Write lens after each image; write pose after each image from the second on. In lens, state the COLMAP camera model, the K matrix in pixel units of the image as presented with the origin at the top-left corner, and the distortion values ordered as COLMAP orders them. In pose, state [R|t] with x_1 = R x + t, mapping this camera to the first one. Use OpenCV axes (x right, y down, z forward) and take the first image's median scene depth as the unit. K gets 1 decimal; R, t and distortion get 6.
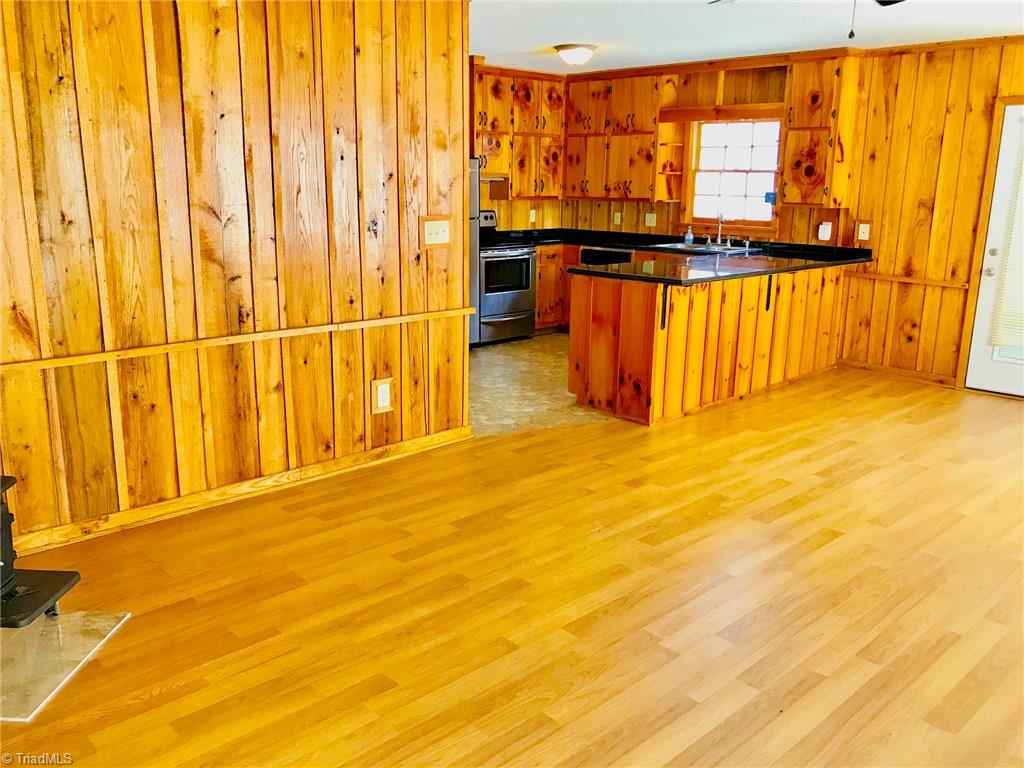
lens RADIAL K [[837.3, 0, 512.1], [0, 837.3, 370.7], [0, 0, 1]] dist [0.010941, 0.006685]
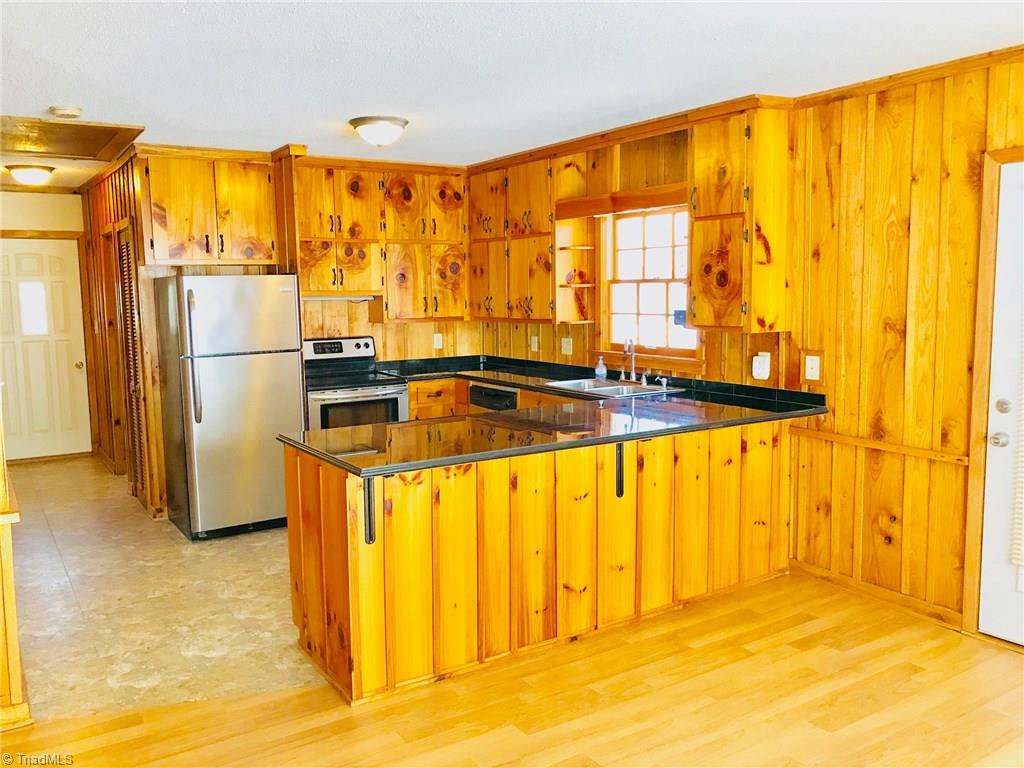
lens RADIAL K [[829.9, 0, 509.8], [0, 829.9, 378.9], [0, 0, 1]] dist [0.020175, -0.003505]
pose [[0.983006, -0.006693, -0.183449, 0.301338], [-0.014951, 0.993096, -0.116347, -0.076784], [0.182961, 0.117113, 0.976120, 0.322847]]
